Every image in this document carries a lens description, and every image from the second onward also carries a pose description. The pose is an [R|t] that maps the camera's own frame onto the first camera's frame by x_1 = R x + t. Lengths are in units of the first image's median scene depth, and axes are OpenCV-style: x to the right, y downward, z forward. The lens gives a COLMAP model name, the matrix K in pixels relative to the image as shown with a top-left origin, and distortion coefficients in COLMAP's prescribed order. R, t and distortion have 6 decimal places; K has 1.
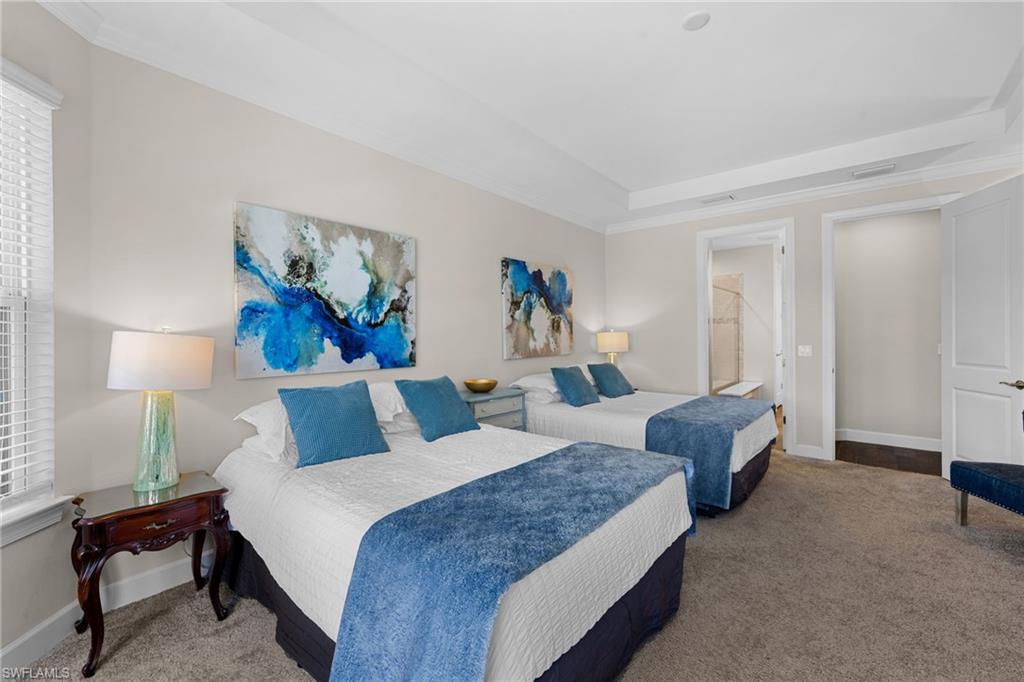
lens RADIAL K [[434.1, 0, 508.0], [0, 434.1, 336.3], [0, 0, 1]] dist [0.000728, 0.000672]
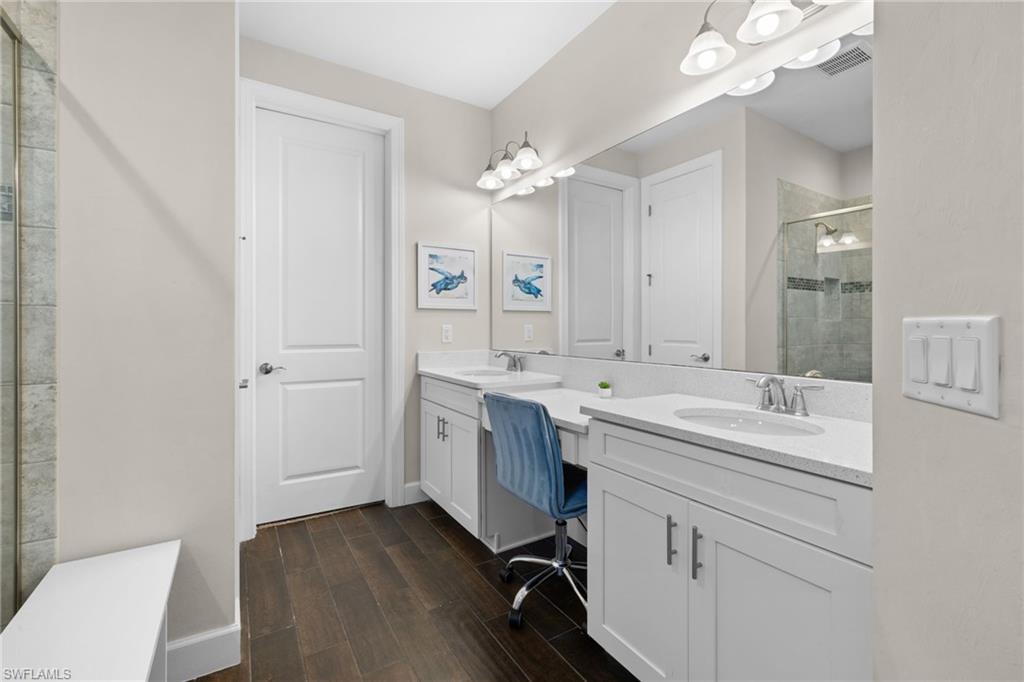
lens RADIAL K [[434.1, 0, 510.7], [0, 434.1, 333.1], [0, 0, 1]] dist [0.000728, 0.000672]
pose [[0.318016, 0.005471, 0.948070, 0.434988], [0.004517, 0.999963, -0.007286, 0.014957], [-0.948075, 0.006600, 0.317979, 0.771638]]
